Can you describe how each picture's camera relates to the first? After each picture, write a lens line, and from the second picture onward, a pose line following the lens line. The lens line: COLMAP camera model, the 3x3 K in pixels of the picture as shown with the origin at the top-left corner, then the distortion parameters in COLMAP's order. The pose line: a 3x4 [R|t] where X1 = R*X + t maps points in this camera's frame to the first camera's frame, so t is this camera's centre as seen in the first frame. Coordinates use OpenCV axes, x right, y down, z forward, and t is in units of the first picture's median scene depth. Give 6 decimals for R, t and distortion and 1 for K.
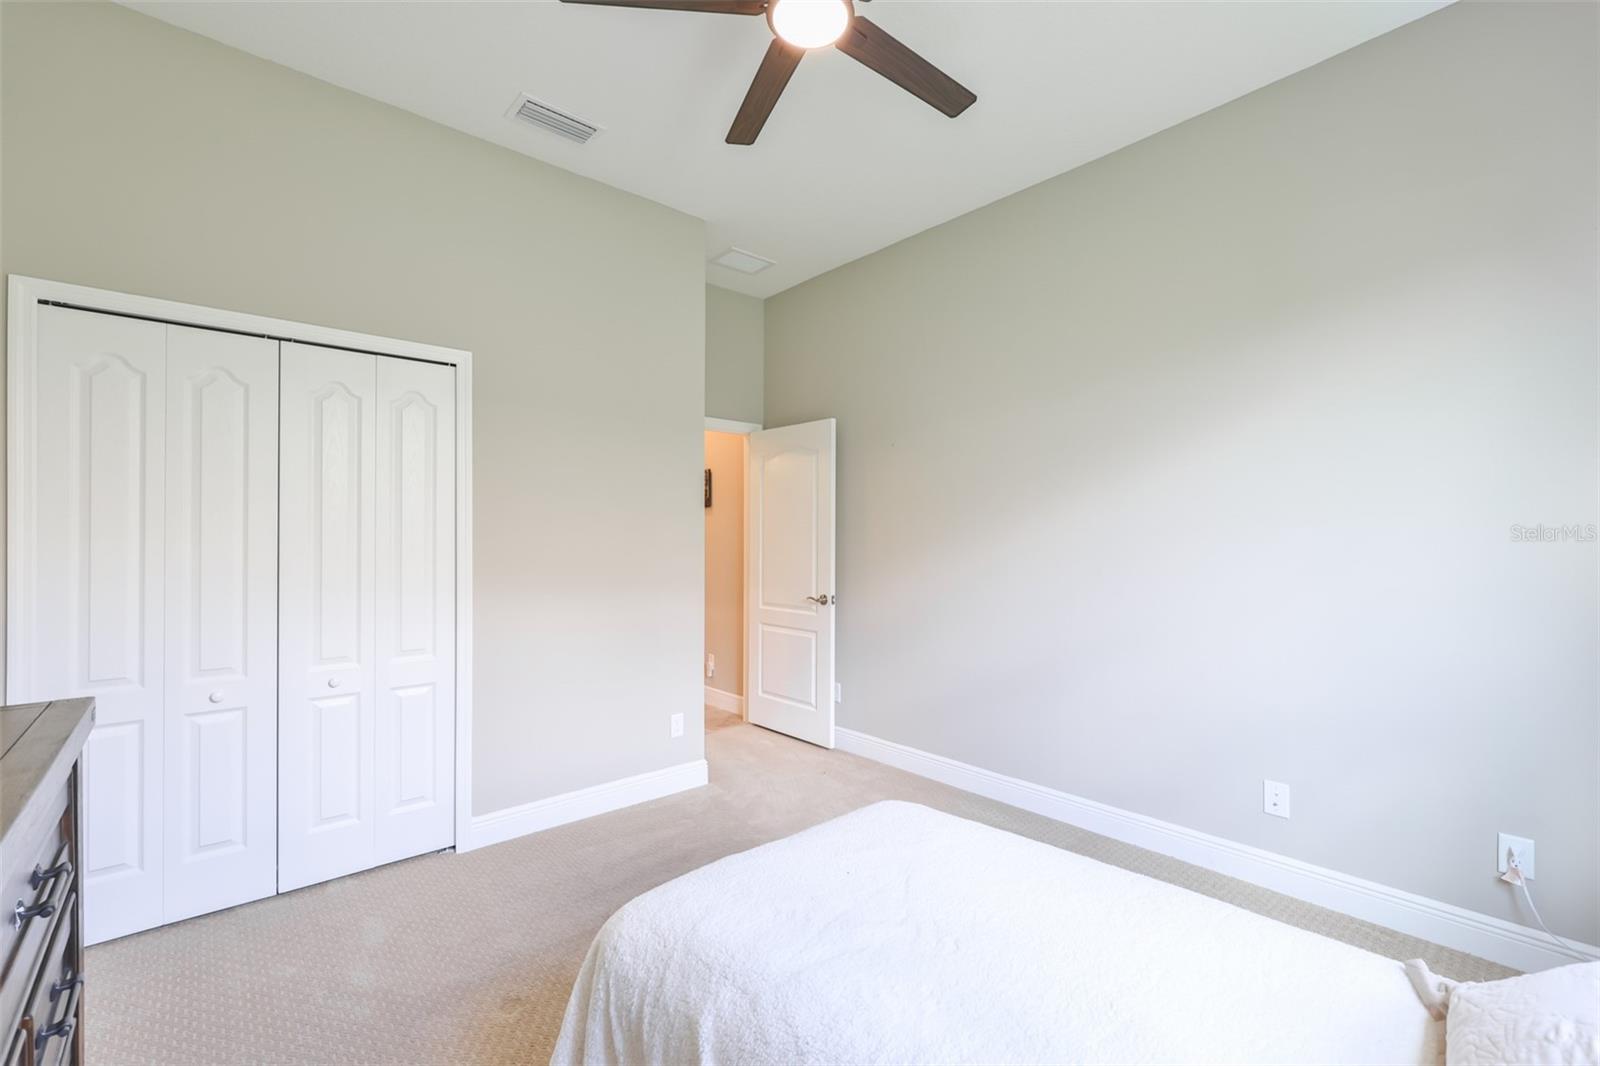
lens RADIAL K [[684.7, 0, 802.9], [0, 684.7, 537.2], [0, 0, 1]] dist [-0.000841, 0.000922]
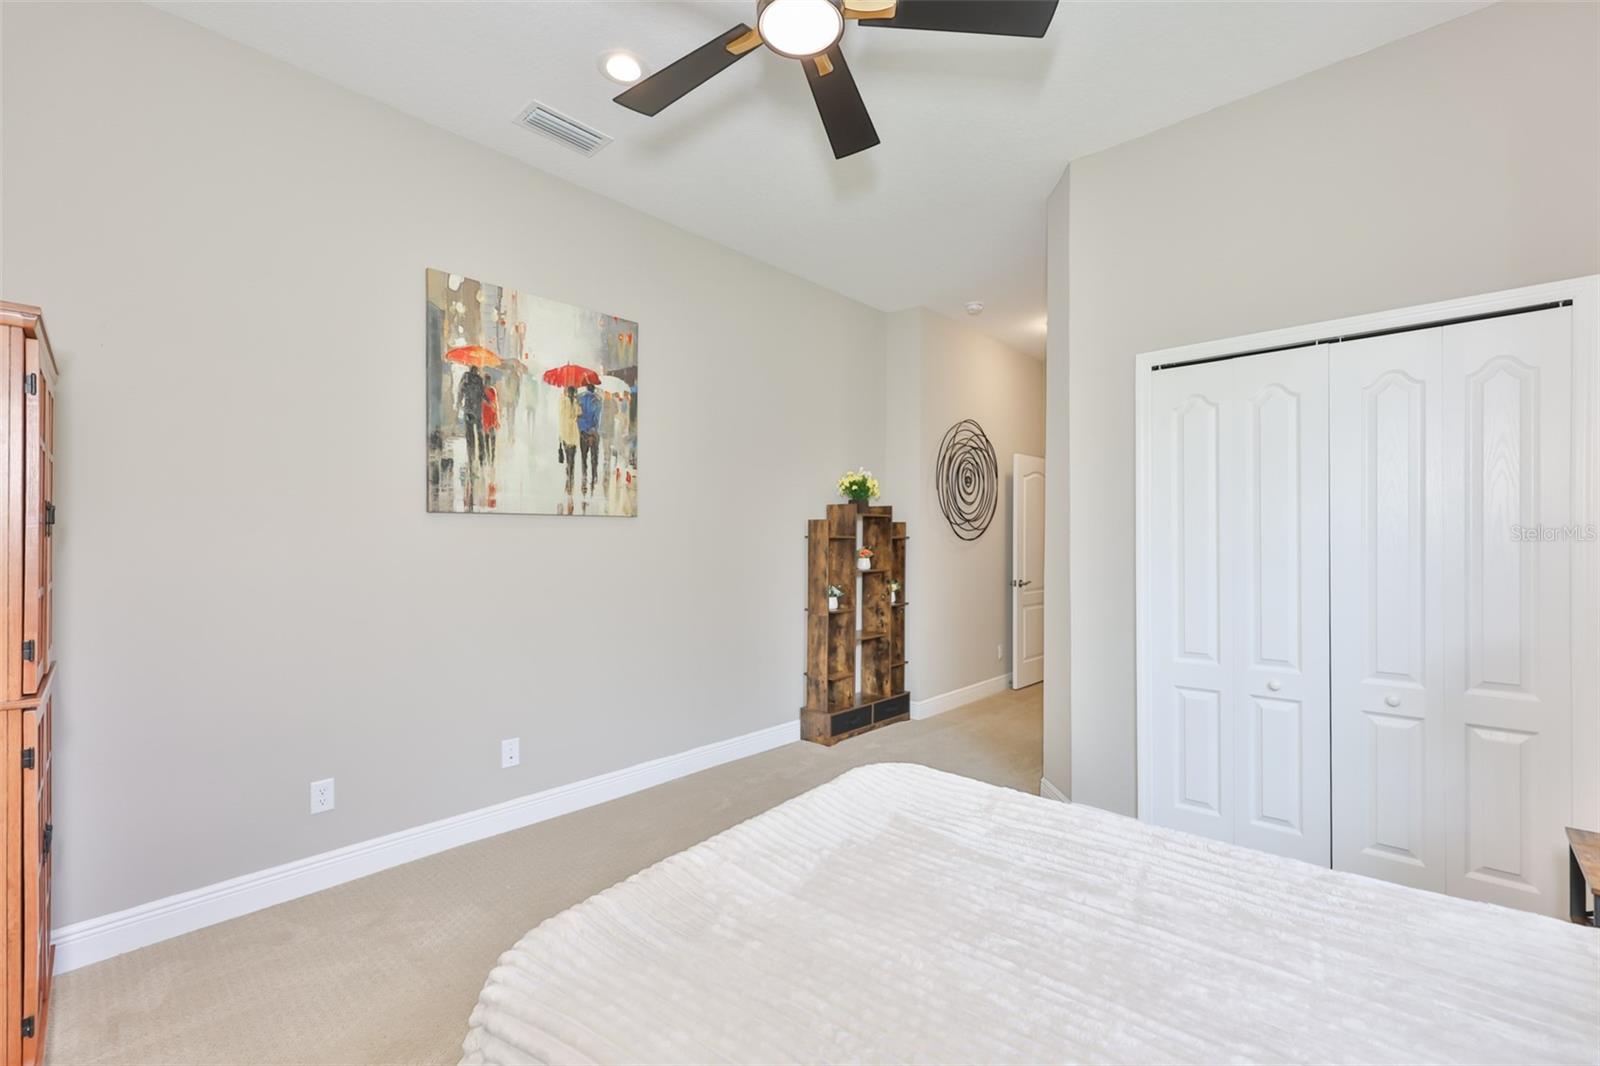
lens RADIAL K [[684.7, 0, 801.0], [0, 684.7, 539.4], [0, 0, 1]] dist [-0.000841, 0.000922]
pose [[0.105896, -0.000308, -0.994377, 0.154277], [-0.000767, 1.000000, -0.000392, 0.000157], [0.994377, 0.000804, 0.105895, 0.131822]]
